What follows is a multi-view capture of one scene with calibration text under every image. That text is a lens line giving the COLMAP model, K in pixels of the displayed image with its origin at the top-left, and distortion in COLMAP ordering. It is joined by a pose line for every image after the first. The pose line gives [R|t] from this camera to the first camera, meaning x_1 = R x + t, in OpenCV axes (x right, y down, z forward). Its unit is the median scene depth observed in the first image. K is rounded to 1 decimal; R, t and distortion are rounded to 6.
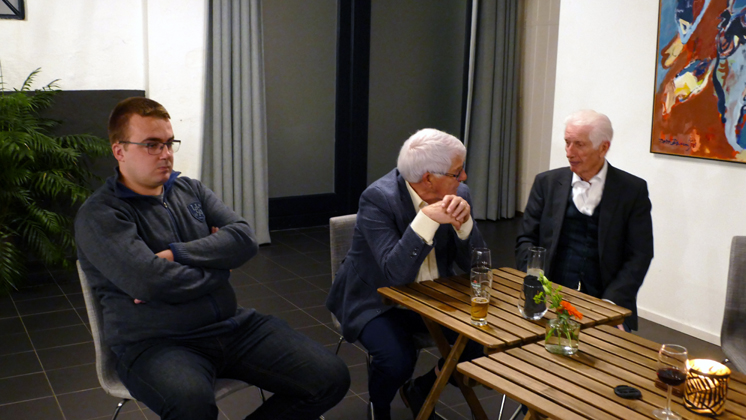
lens RADIAL K [[820.4, 0, 373.1], [0, 820.4, 209.6], [0, 0, 1]] dist [-0.017820, 0.000000]
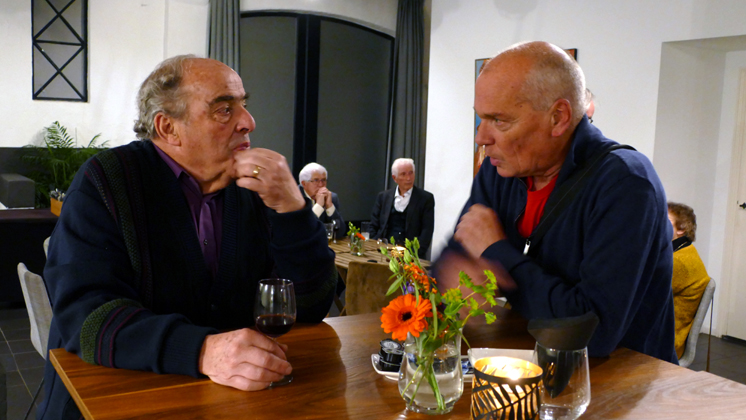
lens RADIAL K [[820.4, 0, 372.5], [0, 820.4, 210.5], [0, 0, 1]] dist [-0.017820, 0.000000]
pose [[0.999915, 0.010026, 0.008386, 0.175341], [-0.009320, 0.996718, -0.080419, 0.157493], [-0.009164, 0.080334, 0.996726, -0.919390]]
